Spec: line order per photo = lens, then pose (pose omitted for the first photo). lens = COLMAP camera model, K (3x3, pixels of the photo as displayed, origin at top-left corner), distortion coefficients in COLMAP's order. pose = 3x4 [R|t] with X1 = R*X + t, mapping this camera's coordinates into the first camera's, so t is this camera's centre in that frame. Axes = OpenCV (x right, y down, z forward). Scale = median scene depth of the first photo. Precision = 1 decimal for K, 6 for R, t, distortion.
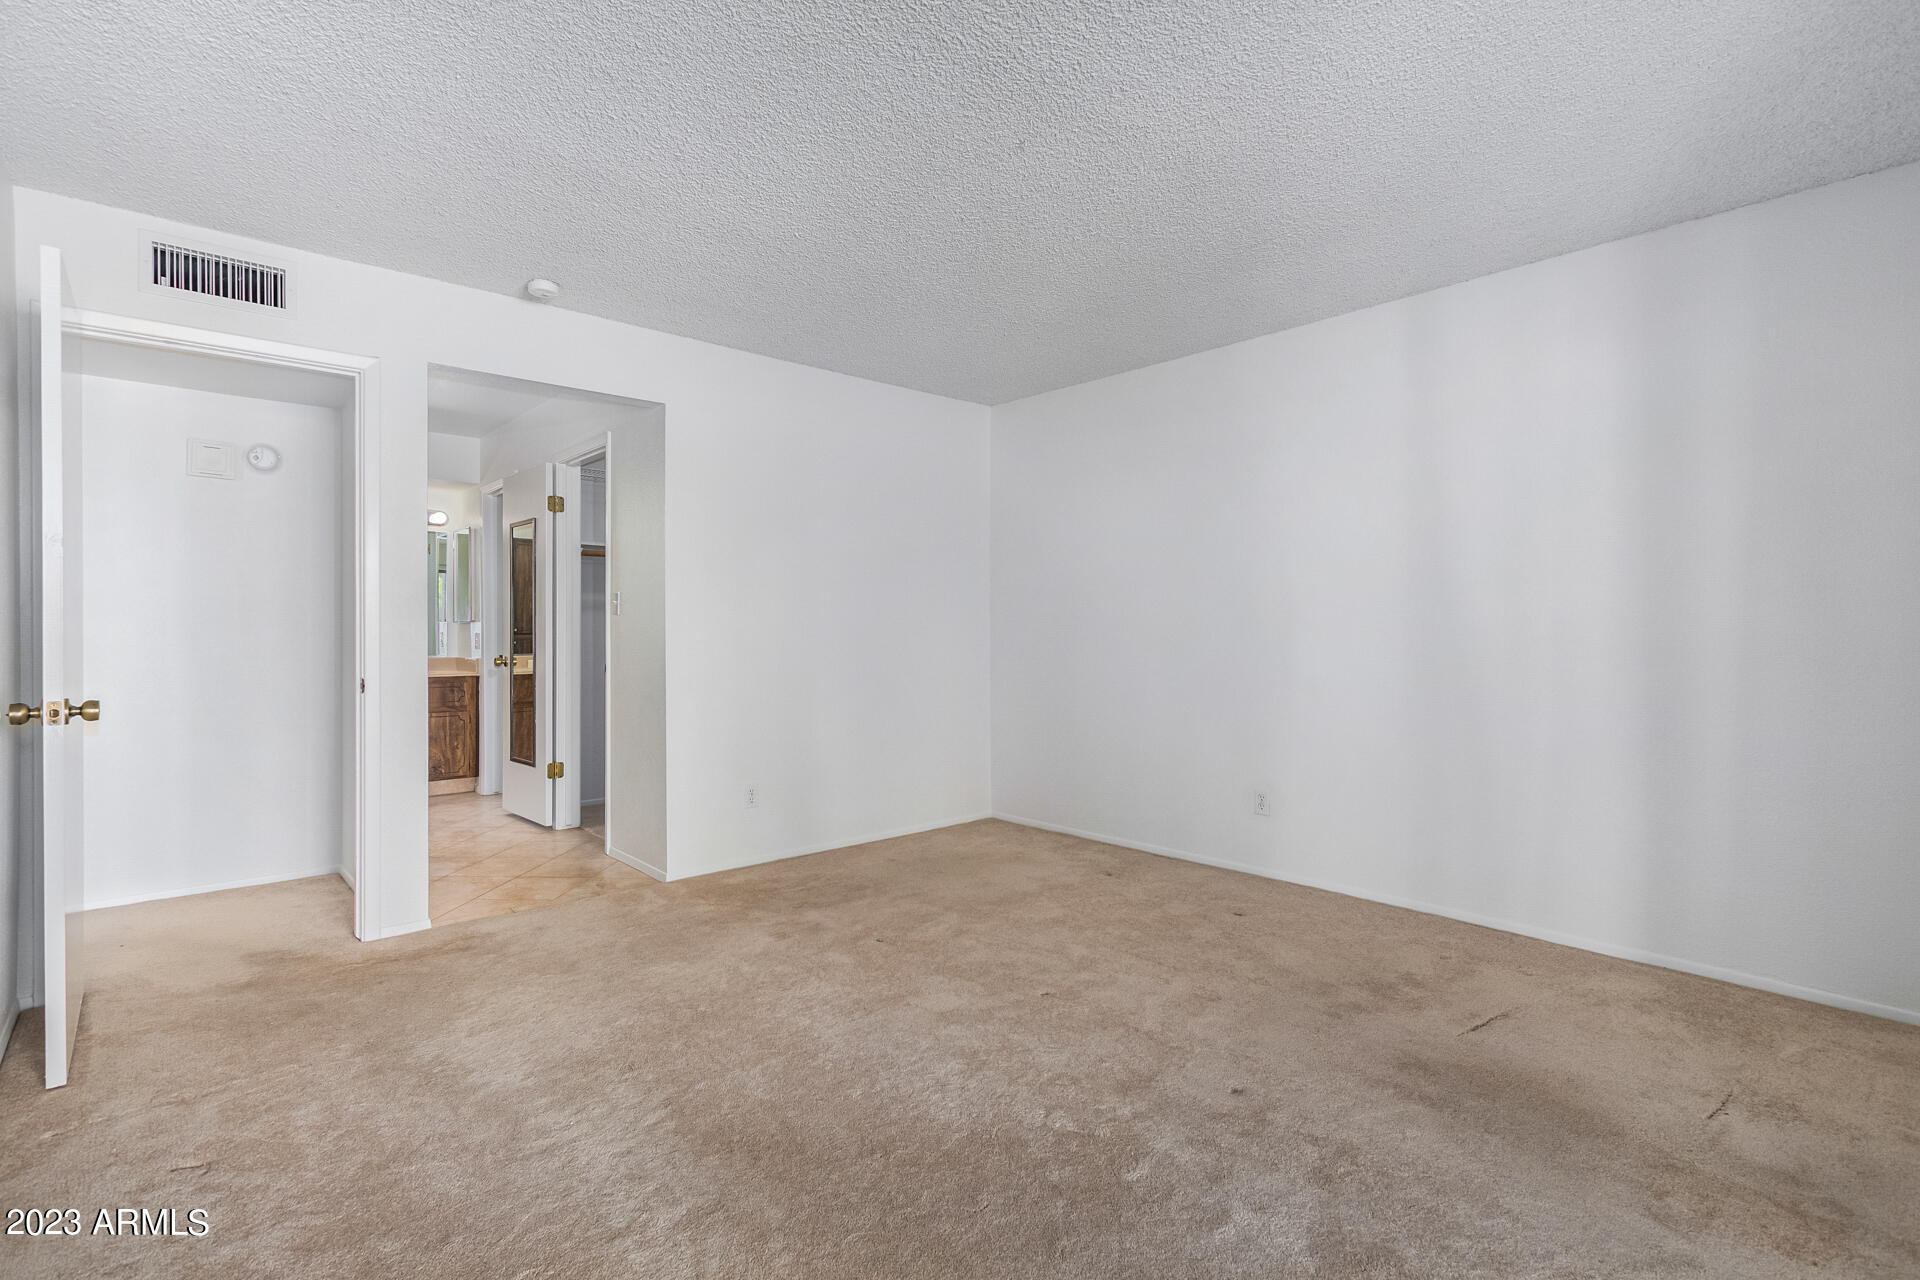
lens RADIAL K [[899.0, 0, 963.9], [0, 899.0, 635.7], [0, 0, 1]] dist [0.001656, 0.000182]
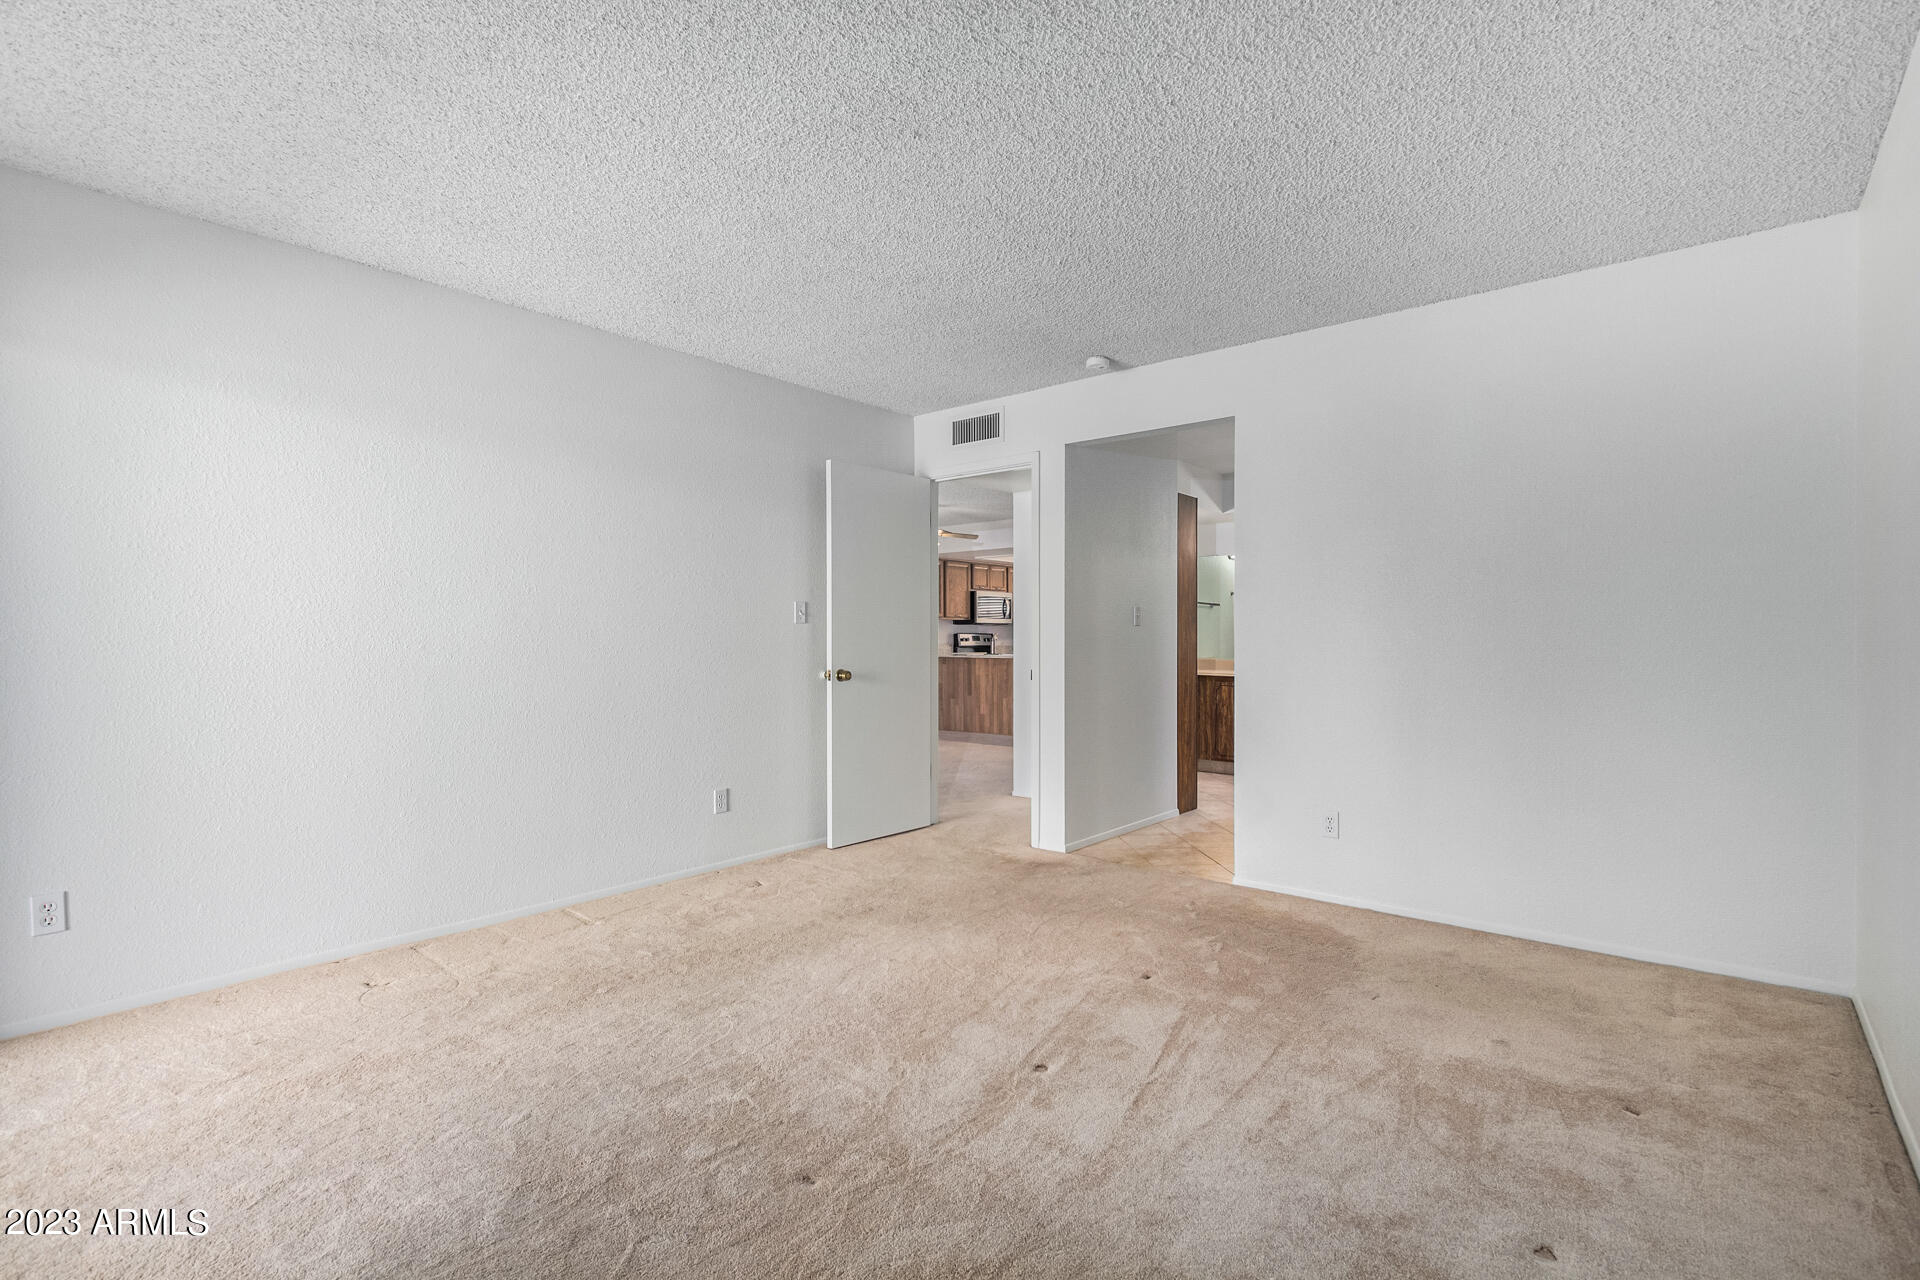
lens RADIAL K [[899.0, 0, 963.9], [0, 899.0, 635.7], [0, 0, 1]] dist [0.001656, 0.000182]
pose [[0.141787, 0.000960, -0.989897, 0.754145], [-0.007031, 0.999975, -0.000038, -0.006486], [0.989872, 0.006965, 0.141790, 0.651784]]
